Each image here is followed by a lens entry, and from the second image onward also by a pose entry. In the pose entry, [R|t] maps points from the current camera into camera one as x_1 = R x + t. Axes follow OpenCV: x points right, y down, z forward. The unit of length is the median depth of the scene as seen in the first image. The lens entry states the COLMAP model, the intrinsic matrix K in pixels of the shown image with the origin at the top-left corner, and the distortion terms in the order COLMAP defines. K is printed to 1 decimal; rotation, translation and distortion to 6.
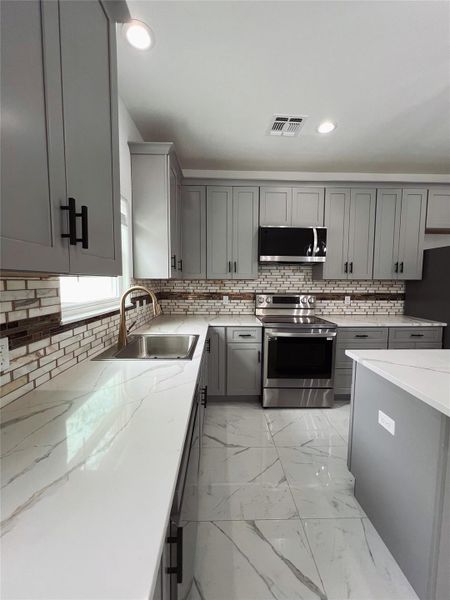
lens RADIAL K [[242.4, 0, 224.7], [0, 242.4, 297.5], [0, 0, 1]] dist [-0.001434, -0.000503]
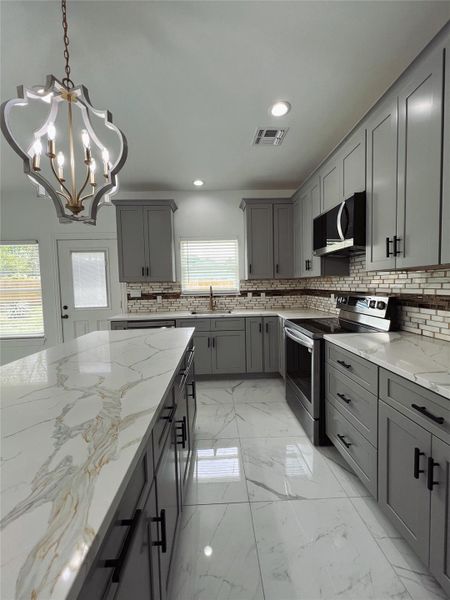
lens RADIAL K [[242.4, 0, 224.3], [0, 242.4, 297.6], [0, 0, 1]] dist [-0.001434, -0.000503]
pose [[0.008770, 0.046084, -0.998899, 0.971858], [-0.046512, 0.997875, 0.045628, -0.016429], [0.998879, 0.046061, 0.010895, 0.579719]]
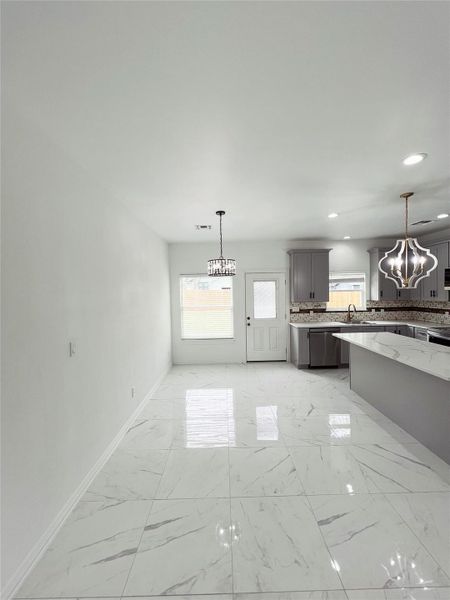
lens RADIAL K [[242.4, 0, 223.1], [0, 242.4, 300.0], [0, 0, 1]] dist [-0.001434, -0.000503]
pose [[-0.028316, 0.028064, -0.999205, 1.561575], [-0.049875, 0.998321, 0.029452, -0.054569], [0.998354, 0.050669, -0.026869, -0.343731]]
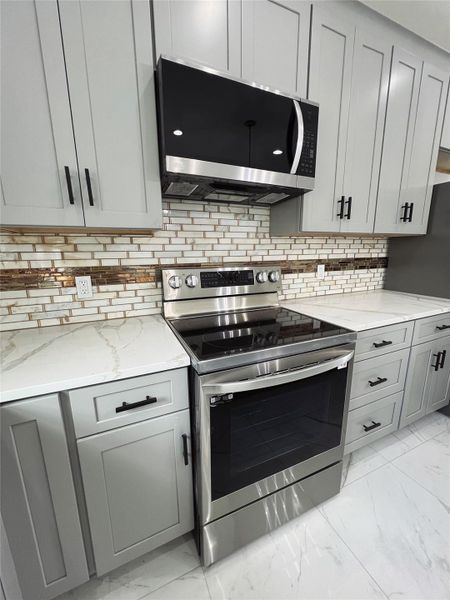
lens RADIAL K [[242.4, 0, 225.0], [0, 242.4, 297.6], [0, 0, 1]] dist [-0.001434, -0.000503]
pose [[0.924827, -0.087945, 0.370082, 0.070410], [0.039945, 0.989981, 0.135434, -0.016156], [-0.378285, -0.110470, 0.919074, 0.563201]]
